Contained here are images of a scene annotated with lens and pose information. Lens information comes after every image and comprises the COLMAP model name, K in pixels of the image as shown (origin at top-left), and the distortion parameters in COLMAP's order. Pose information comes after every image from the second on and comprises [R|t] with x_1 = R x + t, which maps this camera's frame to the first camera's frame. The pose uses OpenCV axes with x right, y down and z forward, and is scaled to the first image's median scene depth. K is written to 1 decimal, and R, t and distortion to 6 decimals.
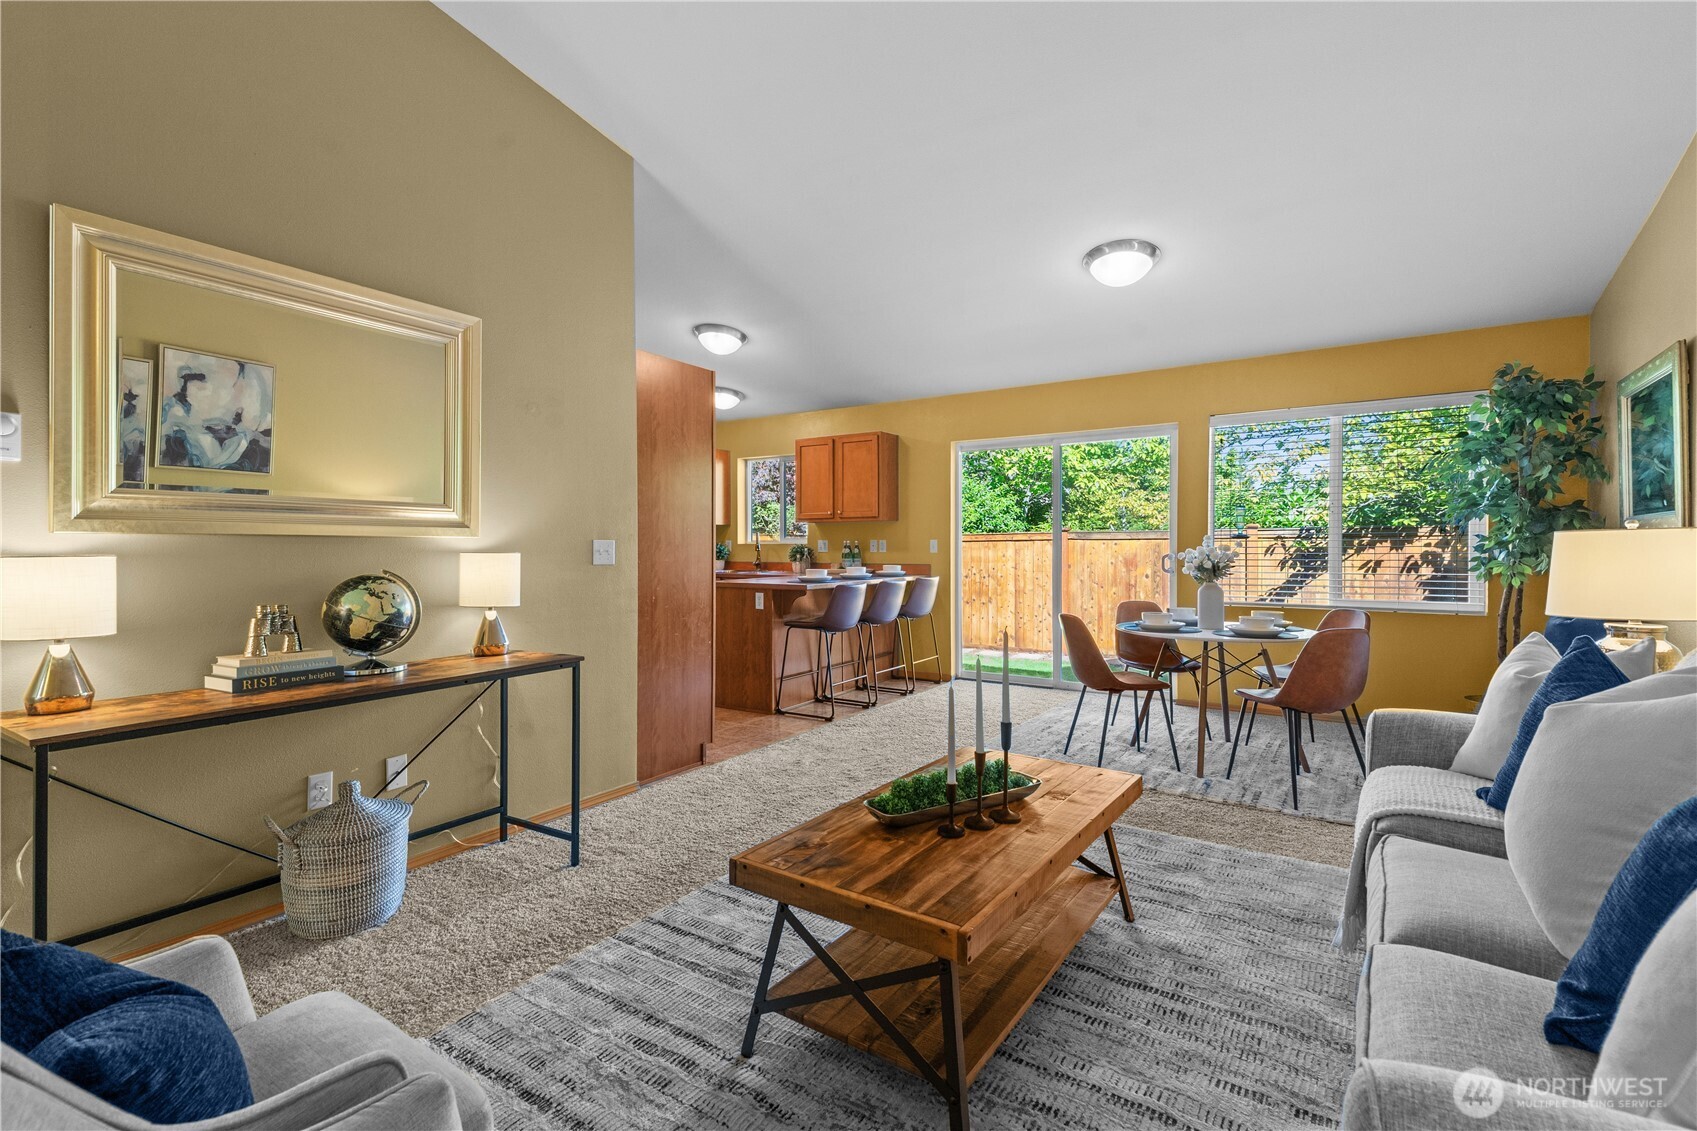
lens RADIAL K [[764.2, 0, 865.3], [0, 764.2, 554.9], [0, 0, 1]] dist [0.050419, -0.015887]
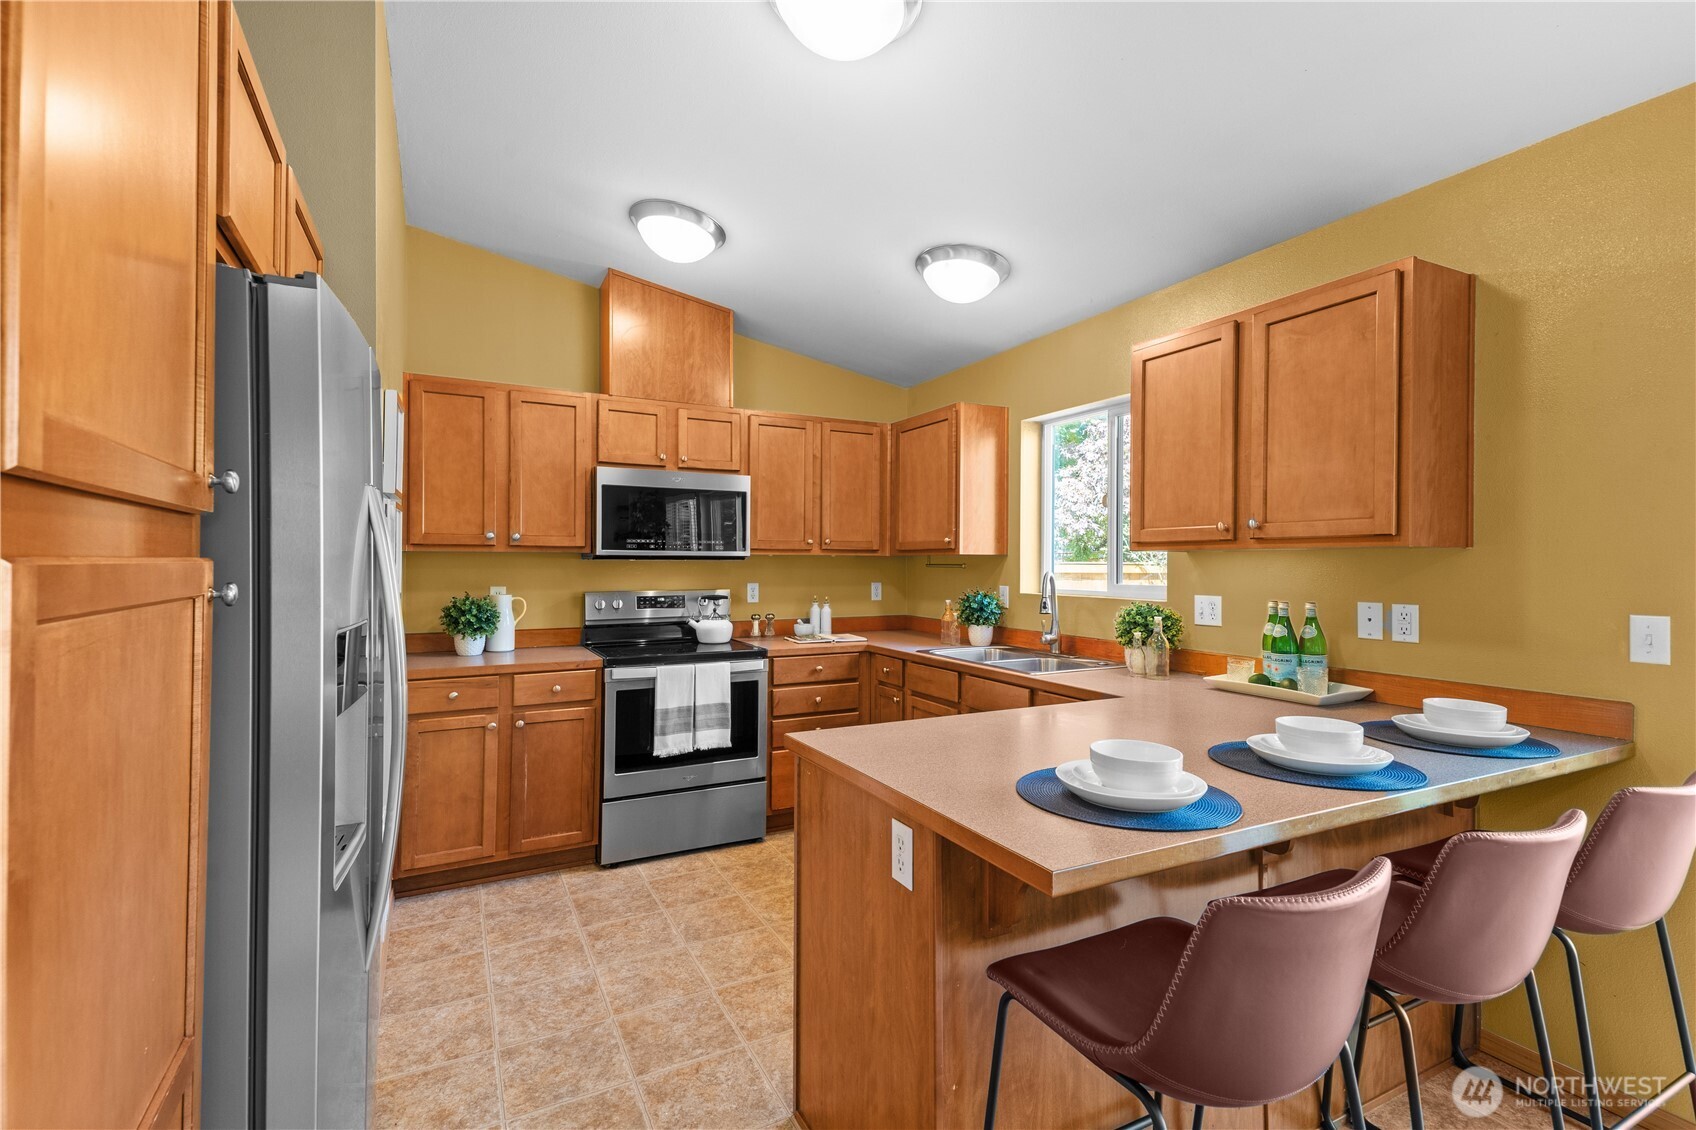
lens RADIAL K [[763.7, 0, 831.4], [0, 763.7, 558.8], [0, 0, 1]] dist [0.050419, -0.015887]
pose [[0.852593, 0.003646, -0.522562, -0.009865], [-0.012882, 0.999818, -0.014042, -0.024104], [0.522416, 0.018703, 0.852486, 0.444760]]
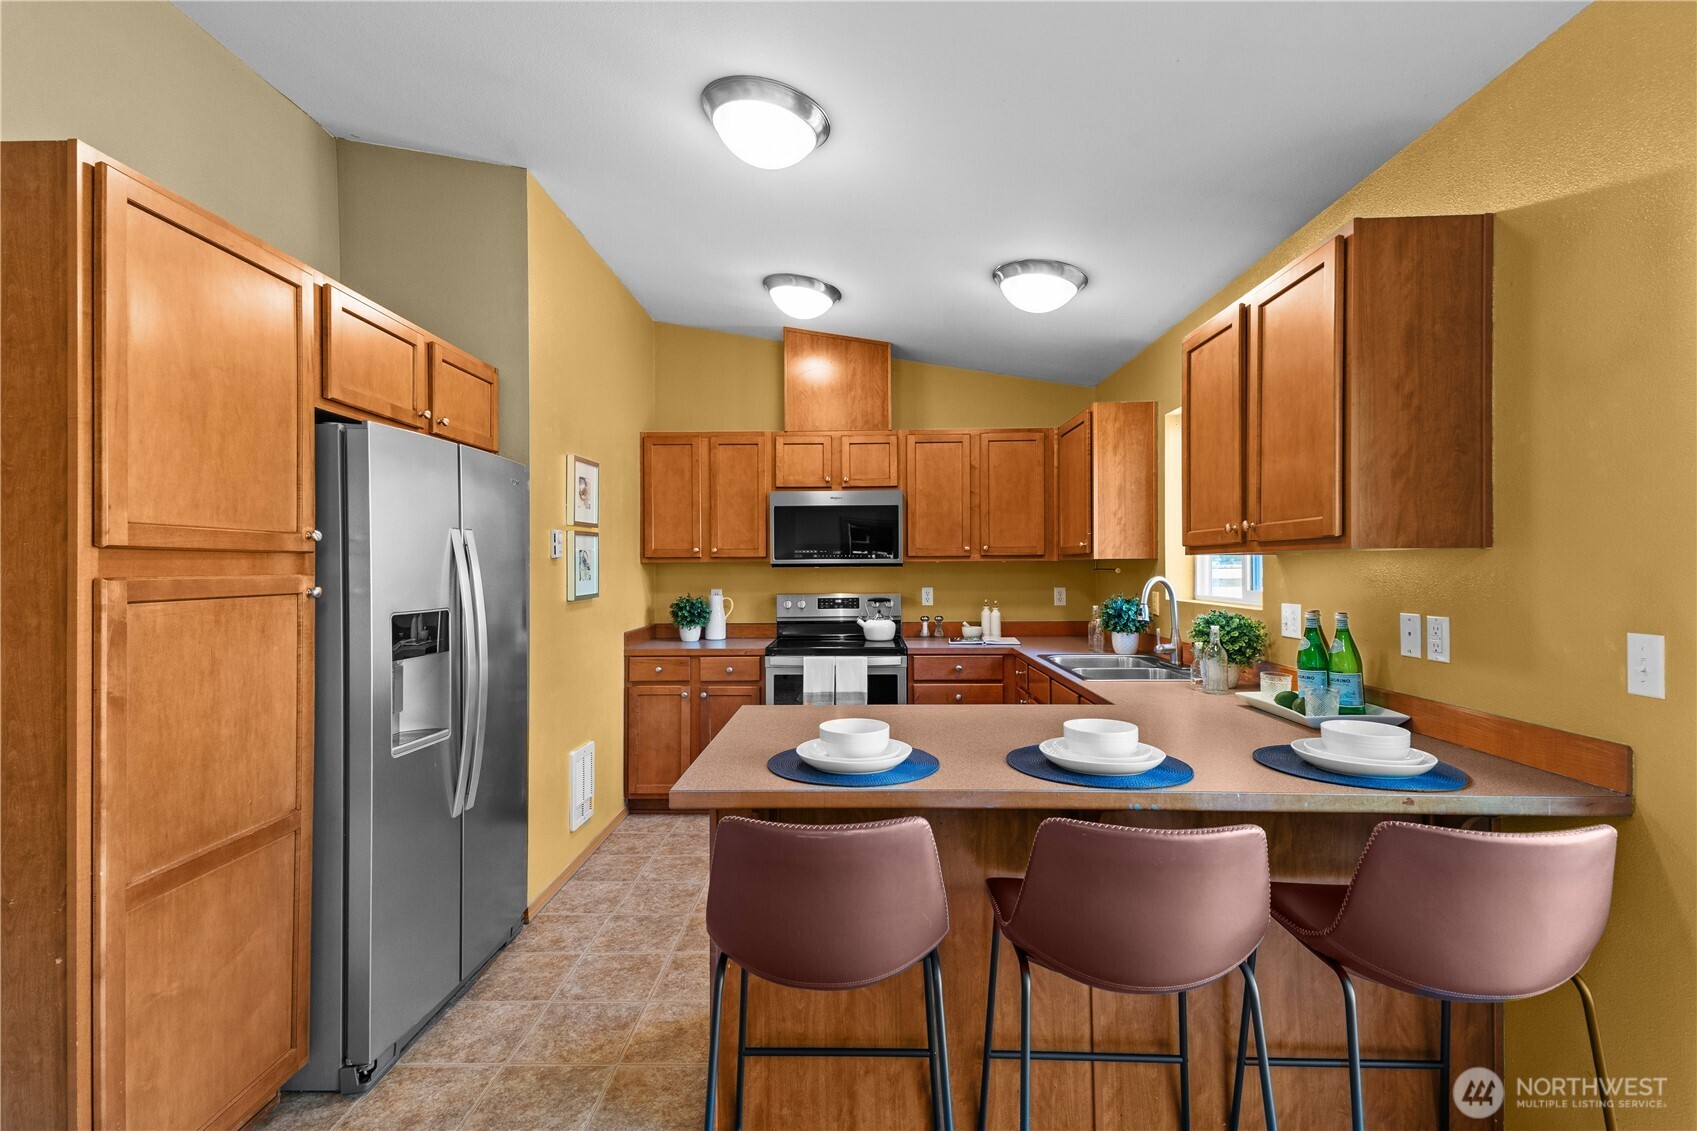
lens RADIAL K [[764.2, 0, 822.1], [0, 764.2, 560.2], [0, 0, 1]] dist [0.050419, -0.015887]
pose [[0.495000, -0.006944, -0.868865, 0.119435], [-0.006209, 0.999914, -0.011529, -0.027042], [0.868871, 0.011102, 0.494915, 0.509344]]
